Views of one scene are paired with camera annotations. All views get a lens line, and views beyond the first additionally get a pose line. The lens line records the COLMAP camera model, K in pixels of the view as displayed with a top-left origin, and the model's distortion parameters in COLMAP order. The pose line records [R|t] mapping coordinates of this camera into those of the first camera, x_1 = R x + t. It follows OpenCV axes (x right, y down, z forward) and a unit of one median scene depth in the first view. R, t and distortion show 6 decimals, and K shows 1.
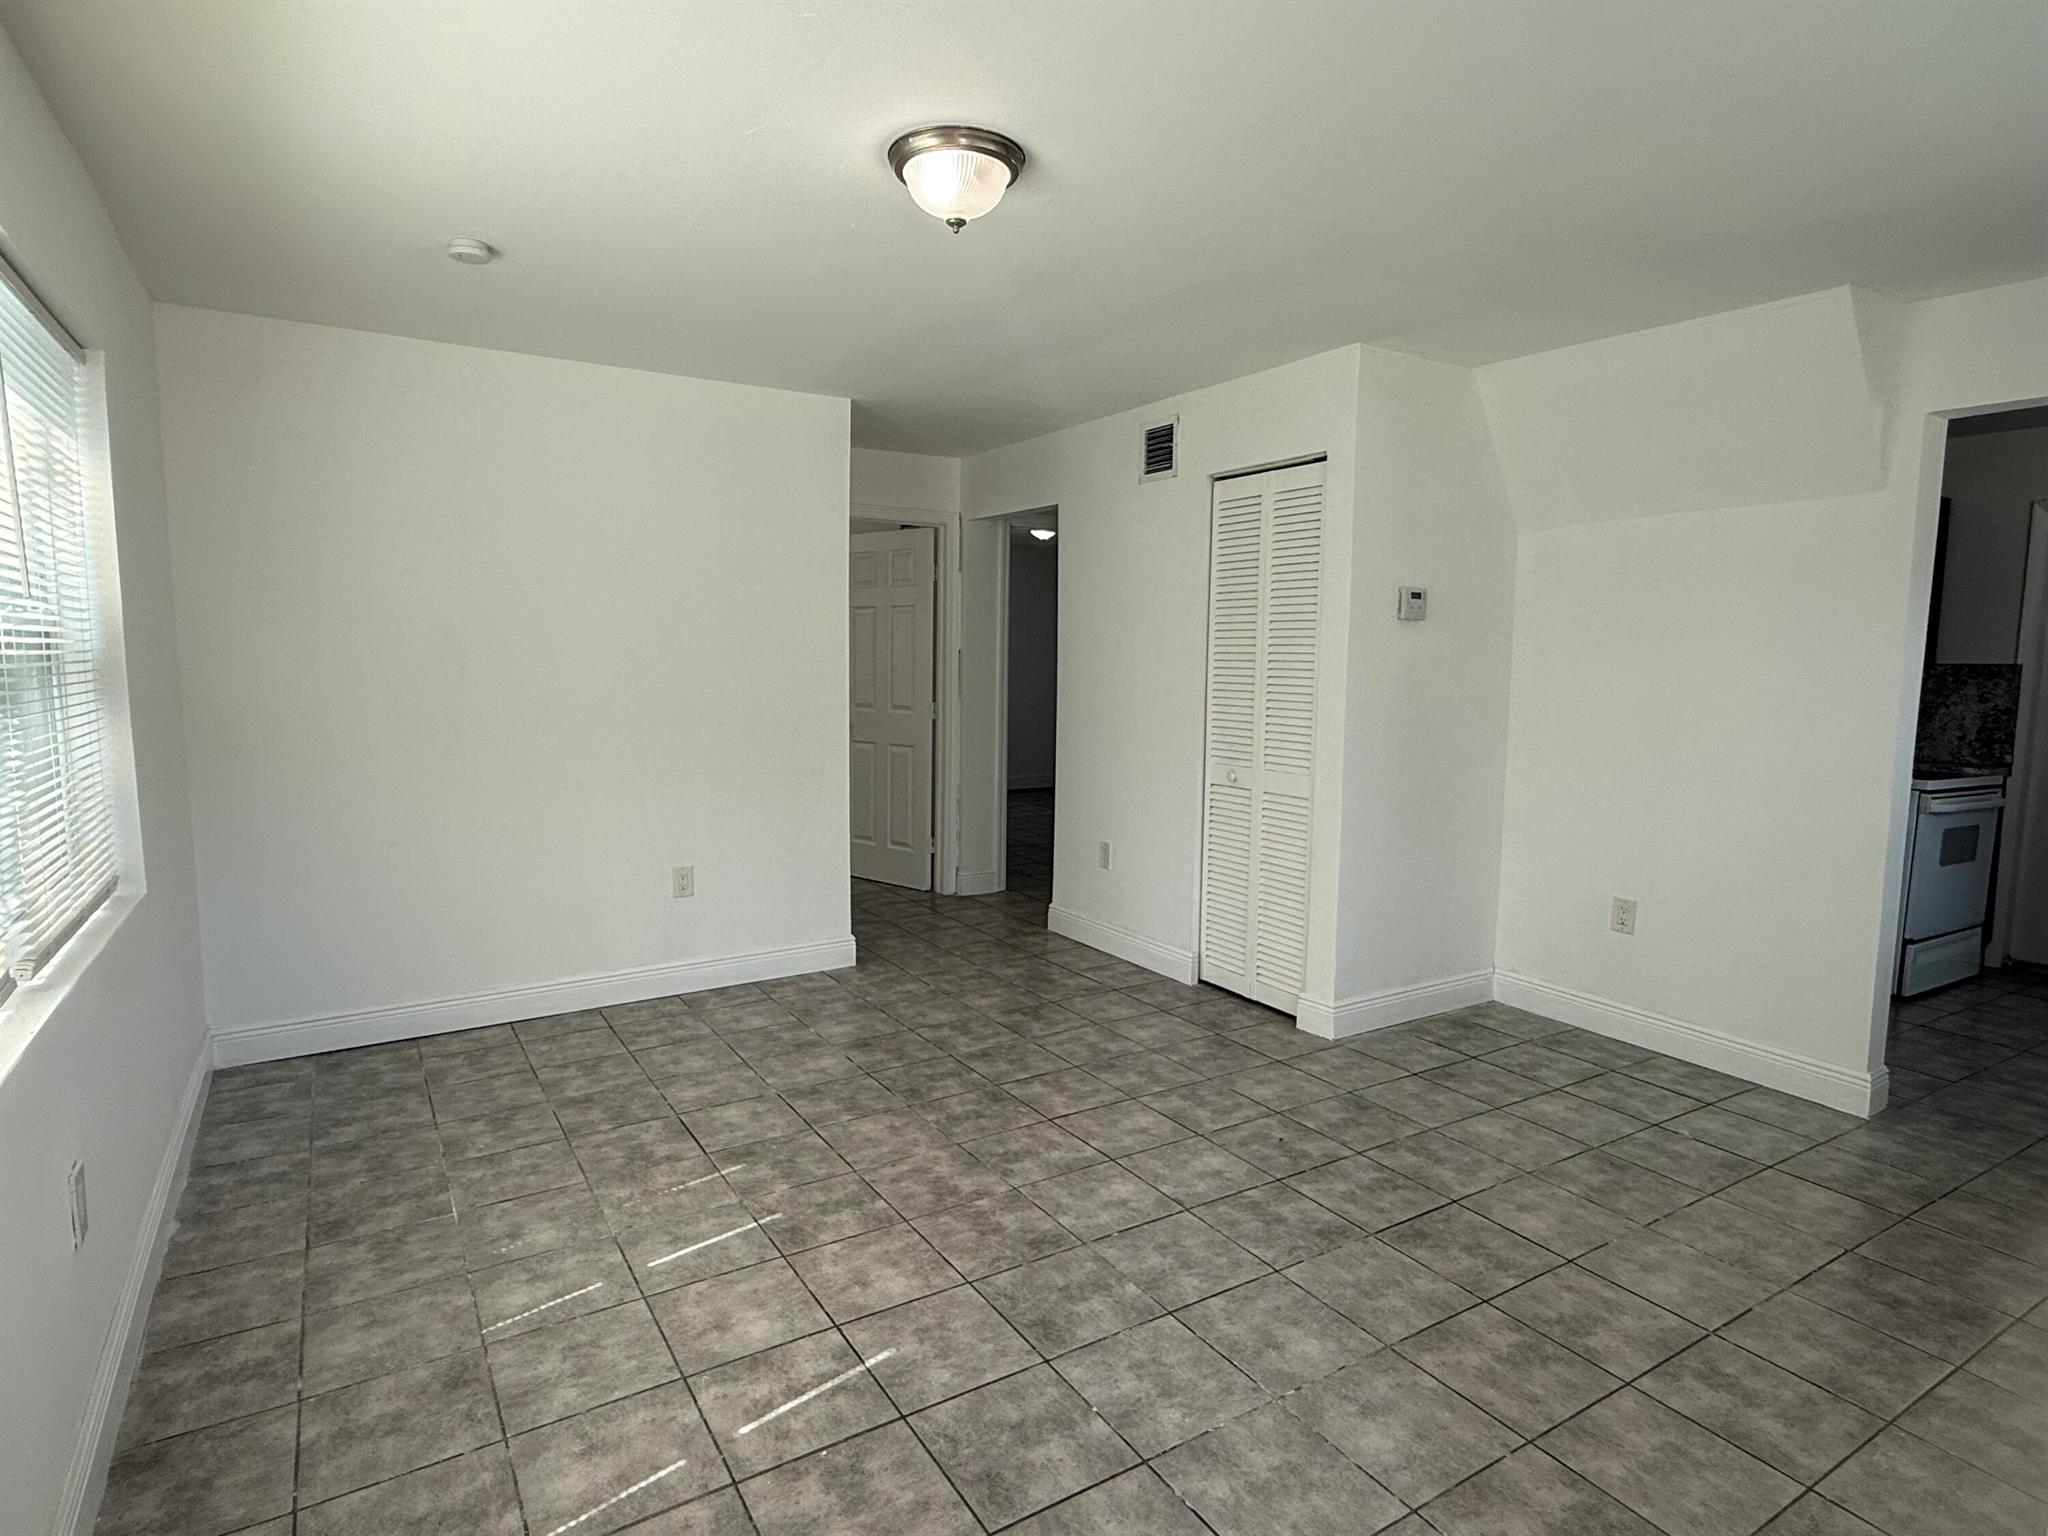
lens RADIAL K [[1101.1, 0, 1025.0], [0, 1101.1, 769.9], [0, 0, 1]] dist [0.006858, -0.001295]
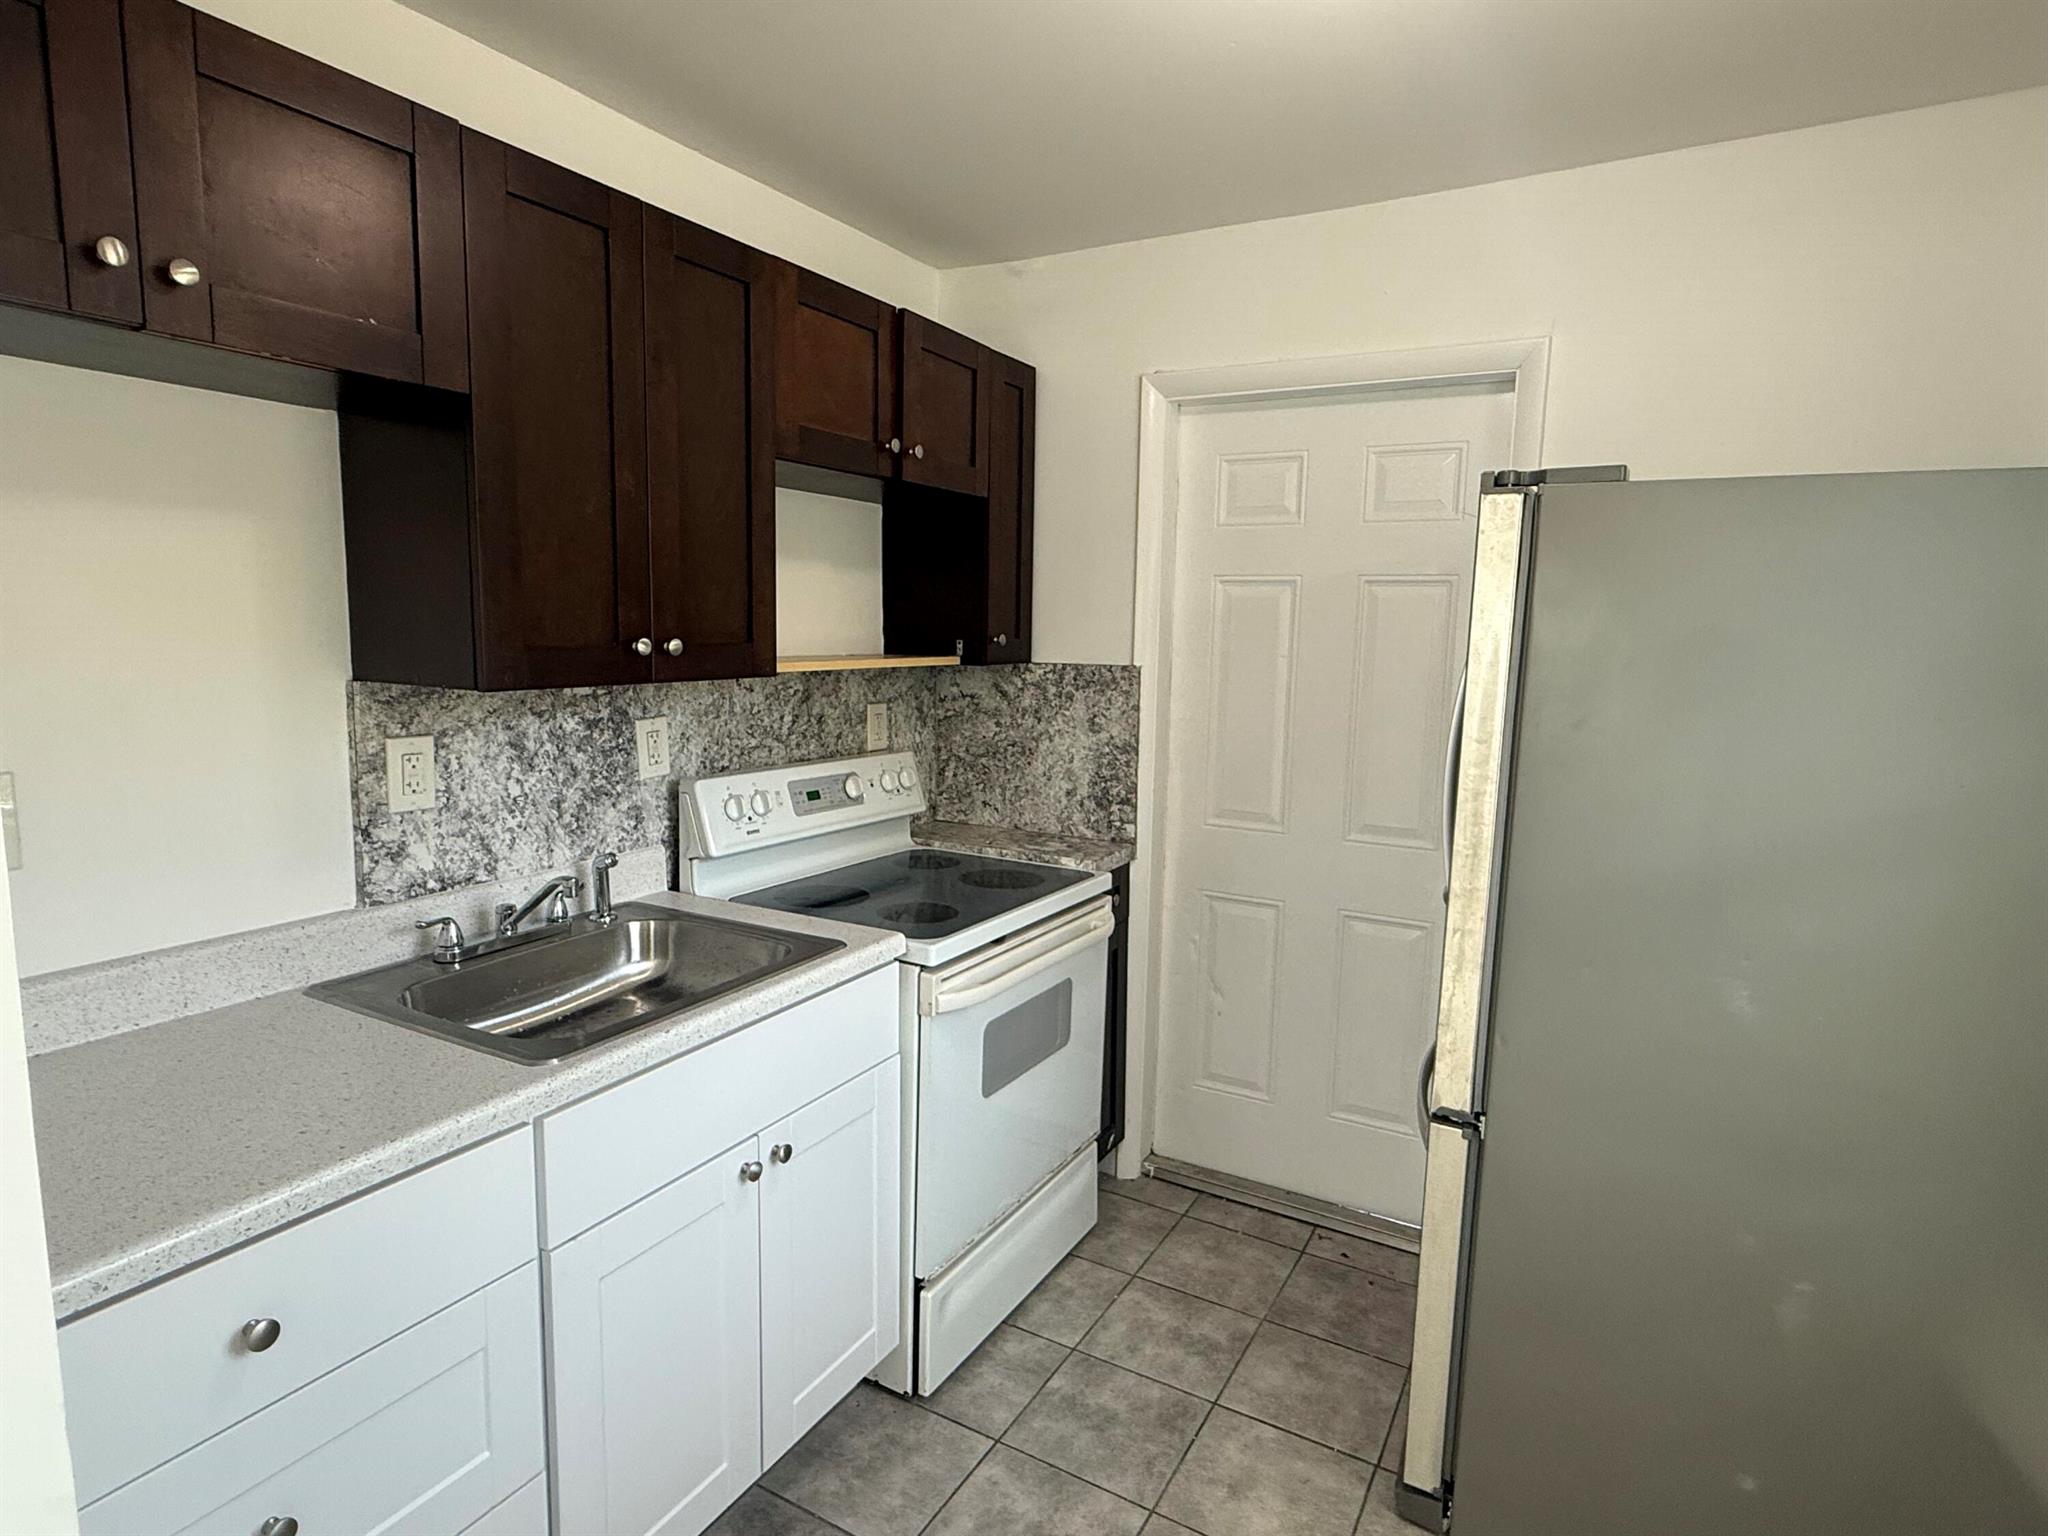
lens RADIAL K [[1101.1, 0, 1025.0], [0, 1101.1, 765.5], [0, 0, 1]] dist [0.006858, -0.001295]
pose [[0.881102, -0.065137, 0.468419, 0.576126], [0.046690, 0.997612, 0.050901, -0.075503], [-0.470616, -0.022979, 0.882039, 0.523371]]
